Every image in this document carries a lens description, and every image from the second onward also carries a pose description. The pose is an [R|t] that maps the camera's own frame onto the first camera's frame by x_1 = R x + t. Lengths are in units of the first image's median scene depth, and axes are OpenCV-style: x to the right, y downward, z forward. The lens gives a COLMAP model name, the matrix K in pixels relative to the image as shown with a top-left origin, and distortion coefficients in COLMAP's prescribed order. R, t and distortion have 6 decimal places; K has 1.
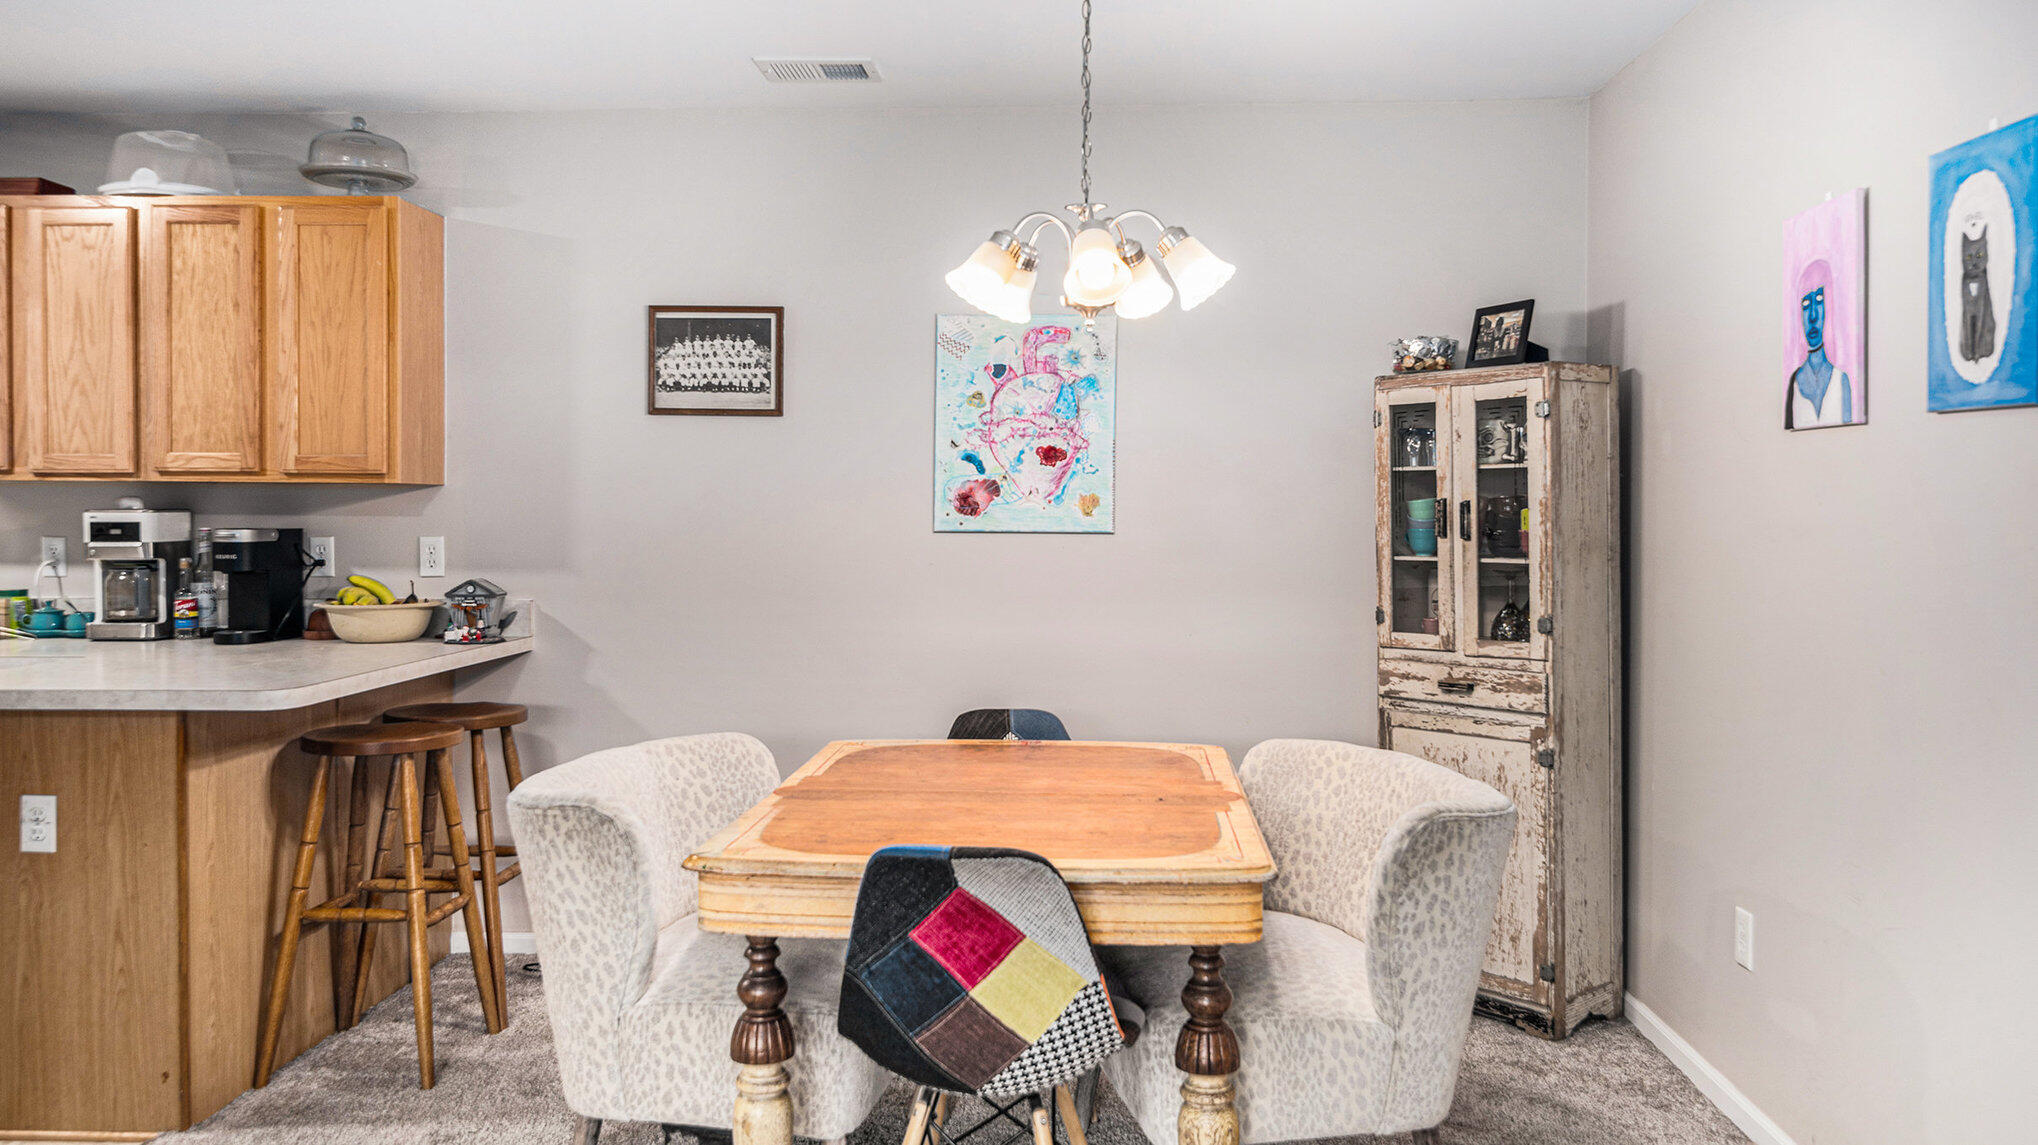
lens RADIAL K [[1537.6, 0, 1022.4], [0, 1537.6, 568.3], [0, 0, 1]] dist [0.020282, -0.018446]
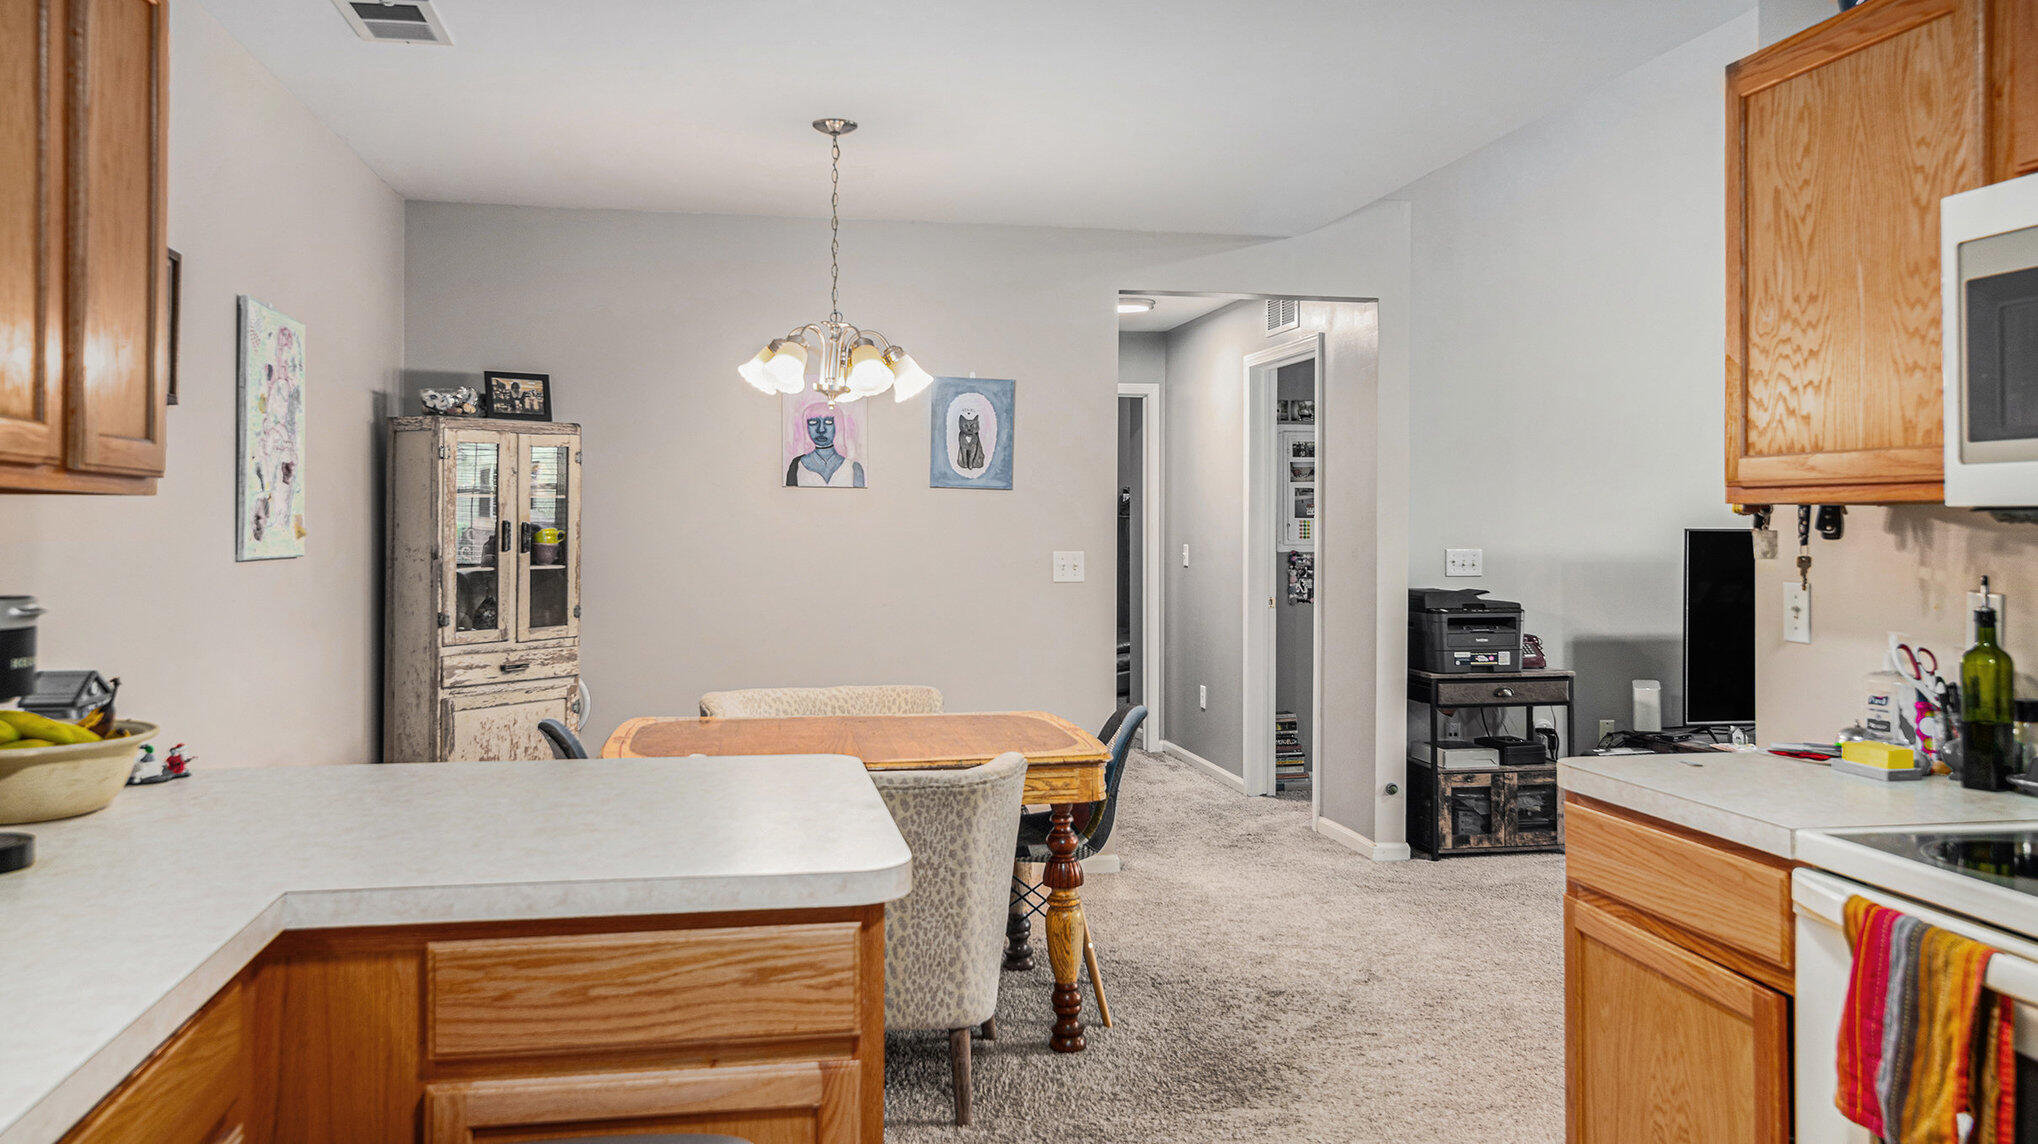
lens RADIAL K [[1537.6, 0, 1025.4], [0, 1537.6, 552.7], [0, 0, 1]] dist [0.020282, -0.018446]
pose [[-0.223815, -0.023604, 0.974346, -0.953697], [0.033047, 0.998948, 0.031791, -0.040561], [-0.974071, 0.039314, -0.222800, 0.781625]]
